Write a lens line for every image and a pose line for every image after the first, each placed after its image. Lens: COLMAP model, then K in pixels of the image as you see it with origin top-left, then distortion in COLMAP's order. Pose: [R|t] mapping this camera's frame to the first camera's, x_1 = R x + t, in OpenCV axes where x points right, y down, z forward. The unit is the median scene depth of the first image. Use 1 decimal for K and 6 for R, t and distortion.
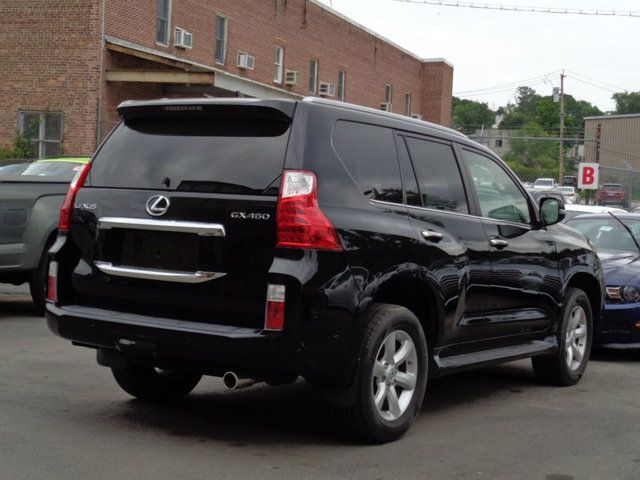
lens RADIAL K [[1105.6, 0, 320.0], [0, 1105.6, 240.0], [0, 0, 1]] dist [-0.035282, -0.064708]
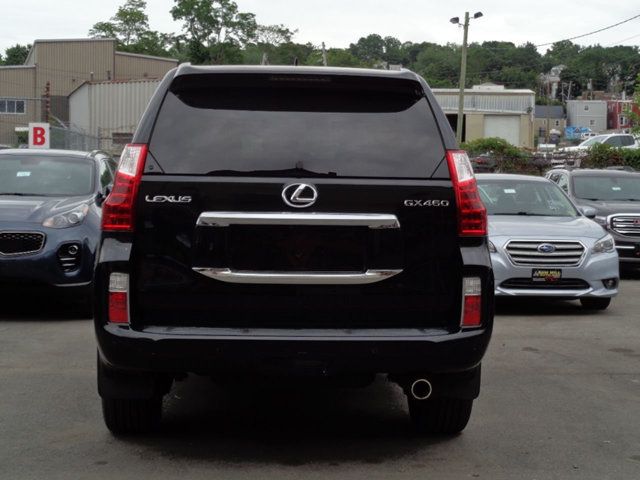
lens RADIAL K [[1105.6, 0, 320.0], [0, 1105.6, 240.0], [0, 0, 1]] dist [-0.035282, -0.064708]
pose [[0.788364, -0.066377, 0.611618, -0.651354], [0.041055, 0.997623, 0.055349, -0.043414], [-0.613838, -0.018525, 0.789215, 0.333053]]
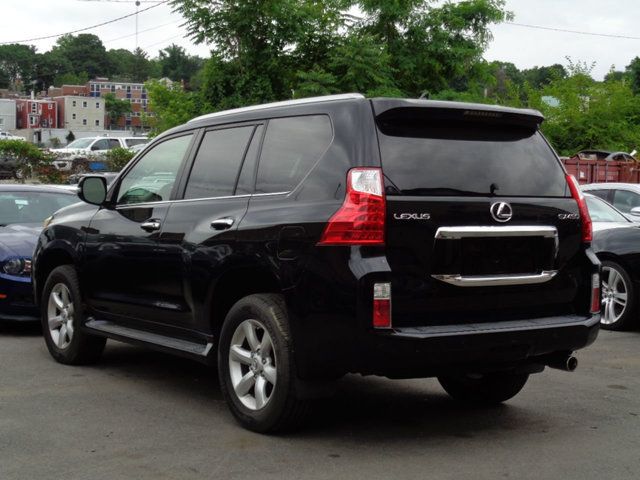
lens RADIAL K [[1105.6, 0, 320.0], [0, 1105.6, 240.0], [0, 0, 1]] dist [-0.035282, -0.064708]
pose [[0.369617, -0.081534, 0.925600, -1.151068], [0.030721, 0.996670, 0.075526, -0.087437], [-0.928676, 0.000519, 0.370891, 0.784101]]
